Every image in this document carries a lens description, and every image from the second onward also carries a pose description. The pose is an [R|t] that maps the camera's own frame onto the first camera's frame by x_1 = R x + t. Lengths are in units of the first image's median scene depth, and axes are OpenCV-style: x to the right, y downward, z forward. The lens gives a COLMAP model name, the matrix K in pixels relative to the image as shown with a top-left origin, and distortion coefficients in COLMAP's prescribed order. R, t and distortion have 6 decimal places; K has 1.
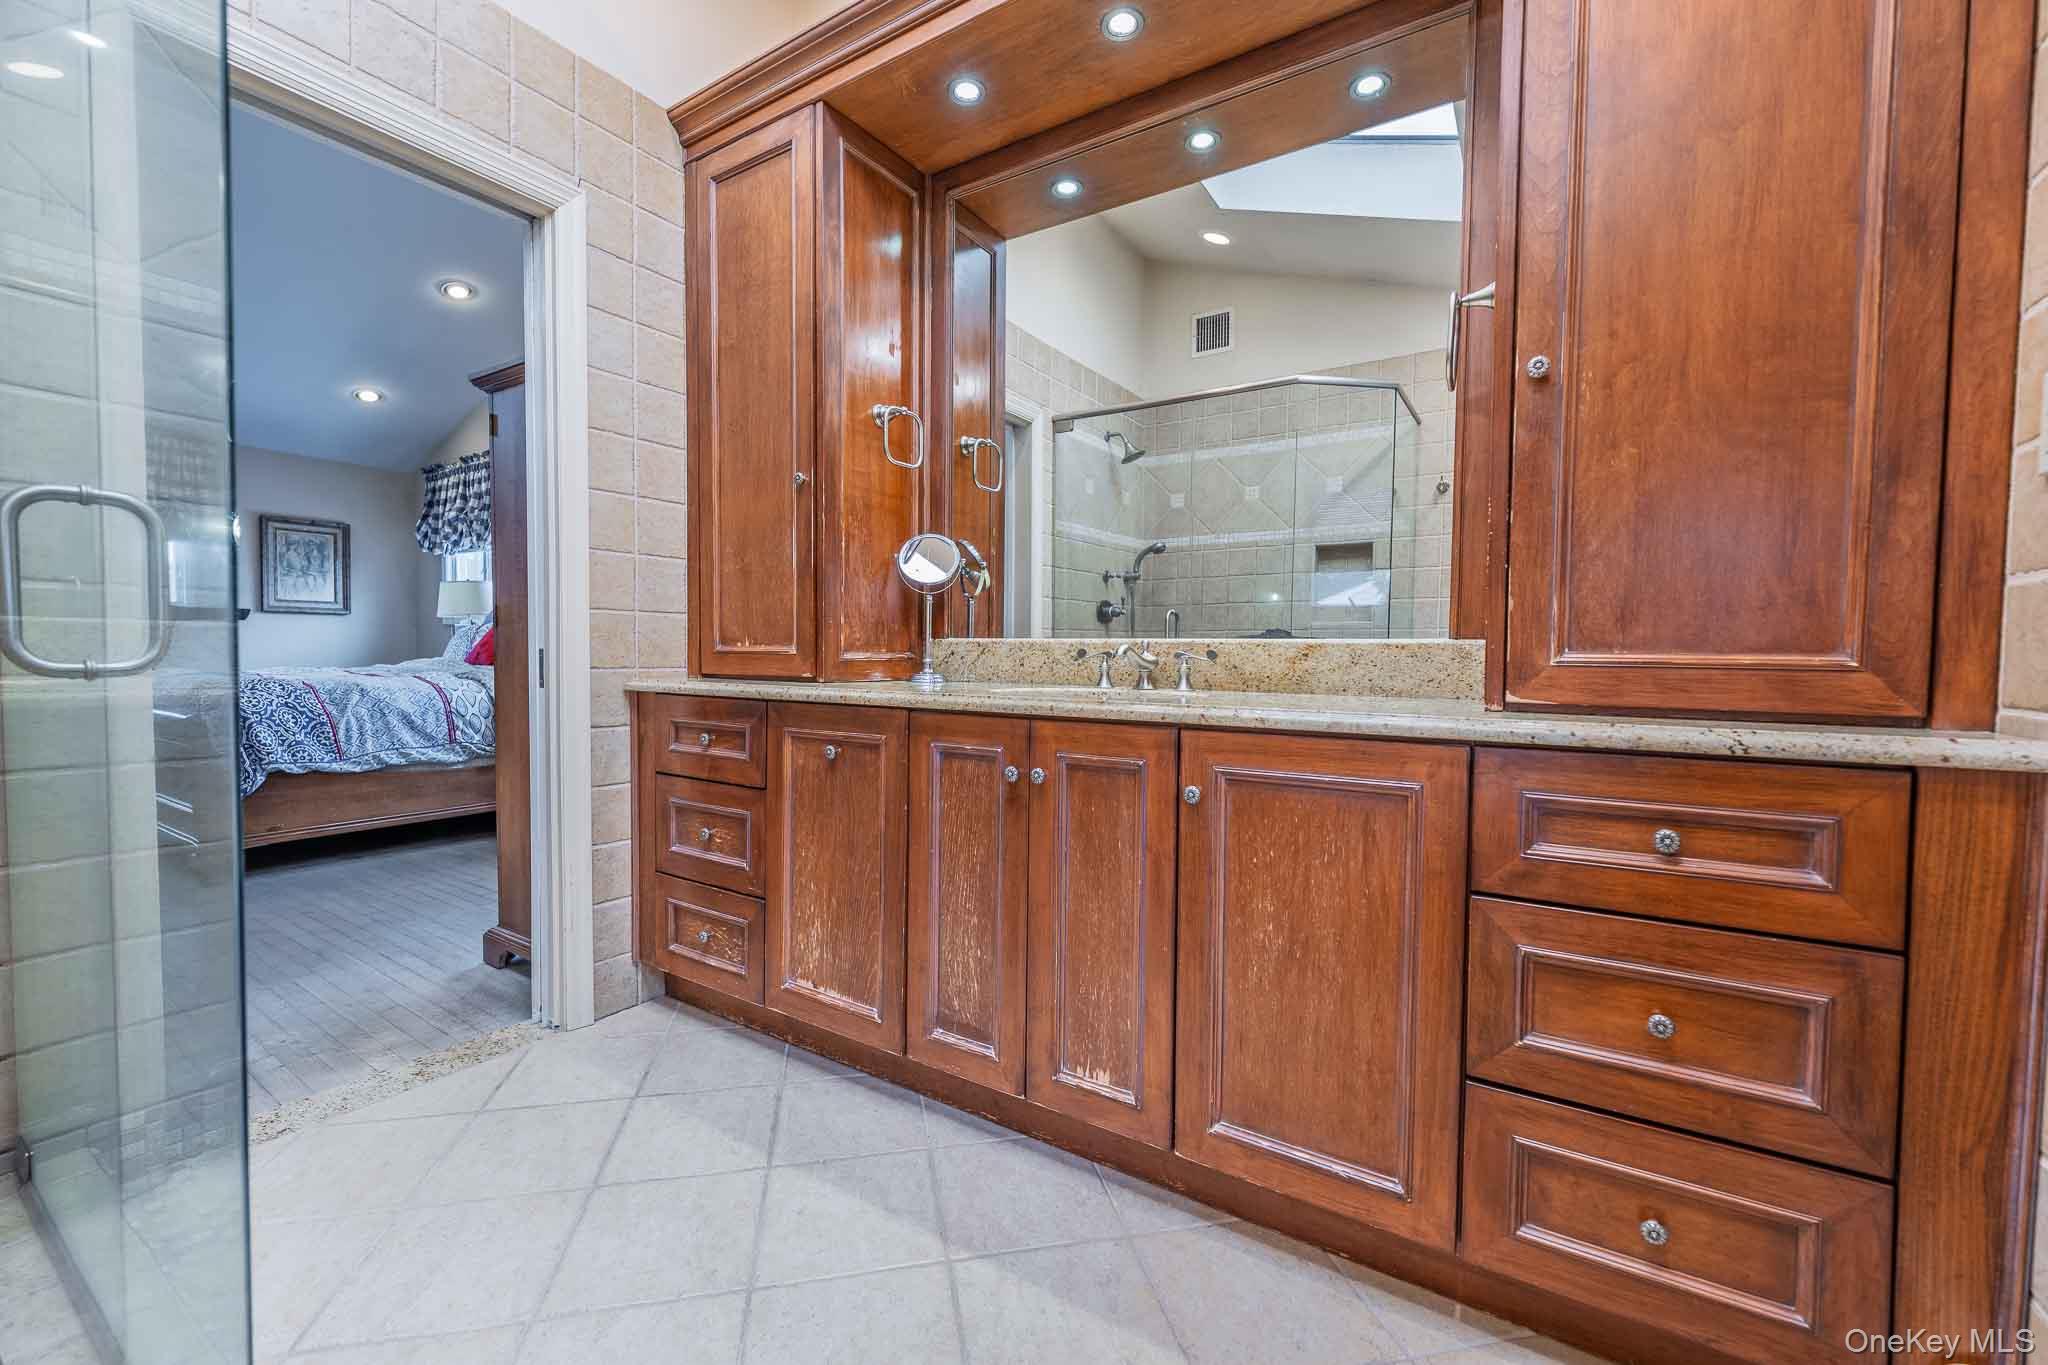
lens RADIAL K [[820.6, 0, 1020.7], [0, 820.6, 683.6], [0, 0, 1]] dist [0.000587, 0.000187]
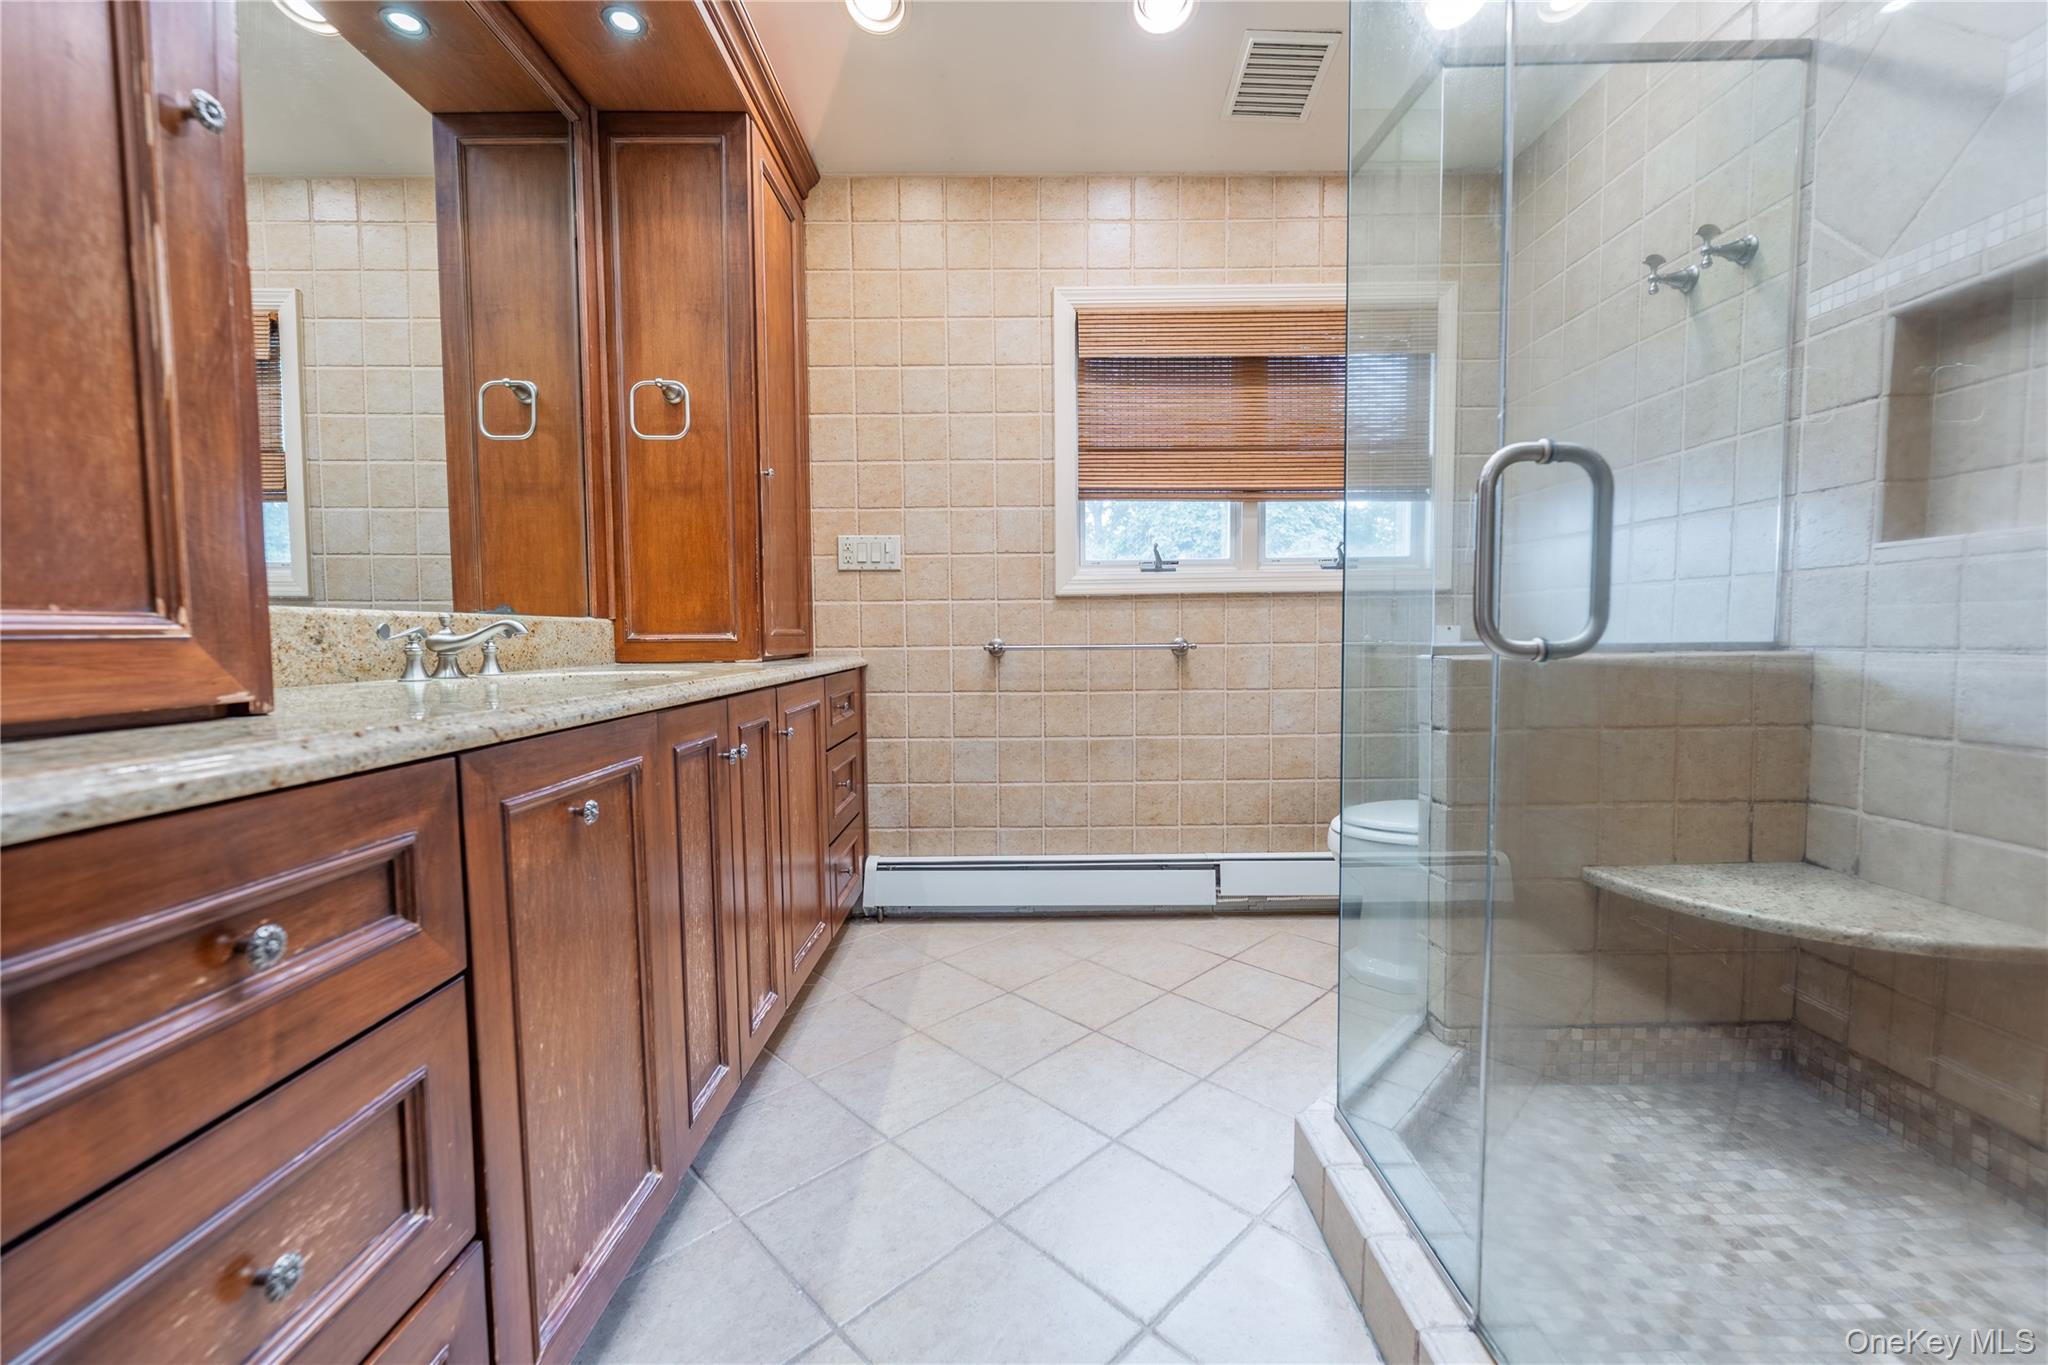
lens RADIAL K [[820.6, 0, 1020.7], [0, 820.6, 683.6], [0, 0, 1]] dist [0.000587, 0.000187]
pose [[-0.541455, -0.058208, 0.838712, -0.997678], [0.032276, 0.995426, 0.089921, -0.050459], [-0.840110, 0.075758, -0.537100, 1.235223]]
